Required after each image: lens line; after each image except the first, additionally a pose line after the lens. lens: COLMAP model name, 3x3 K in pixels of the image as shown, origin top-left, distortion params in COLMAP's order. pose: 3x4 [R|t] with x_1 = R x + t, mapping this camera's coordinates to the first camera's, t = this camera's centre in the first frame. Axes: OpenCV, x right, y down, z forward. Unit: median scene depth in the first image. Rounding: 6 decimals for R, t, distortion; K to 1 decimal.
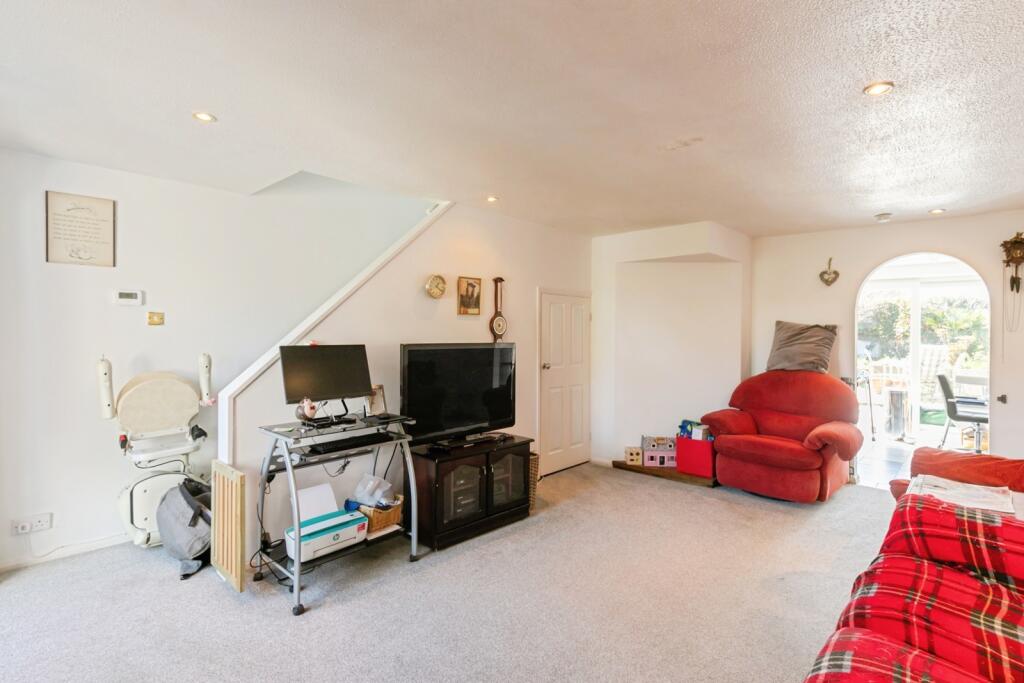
lens RADIAL K [[476.4, 0, 511.9], [0, 476.4, 333.7], [0, 0, 1]] dist [0.004575, 0.000354]
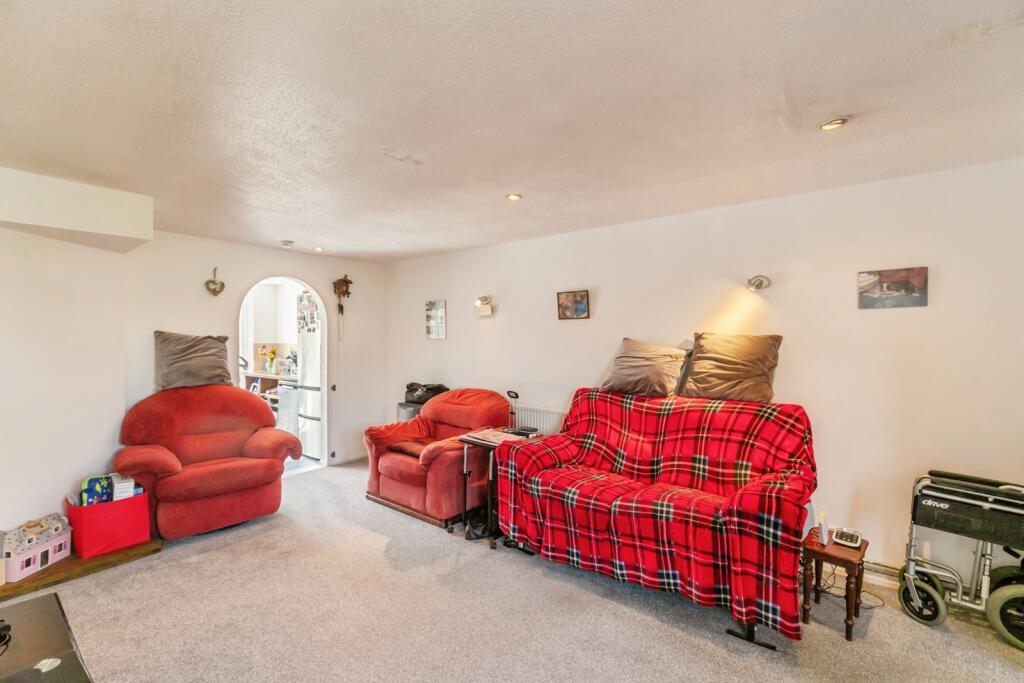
lens RADIAL K [[466.8, 0, 511.3], [0, 466.8, 347.1], [0, 0, 1]] dist [0.001418, -0.000073]
pose [[-0.072005, -0.029836, 0.996958, -0.339066], [0.005539, 0.999525, 0.030312, -0.021594], [-0.997389, 0.007704, -0.071806, 0.467670]]
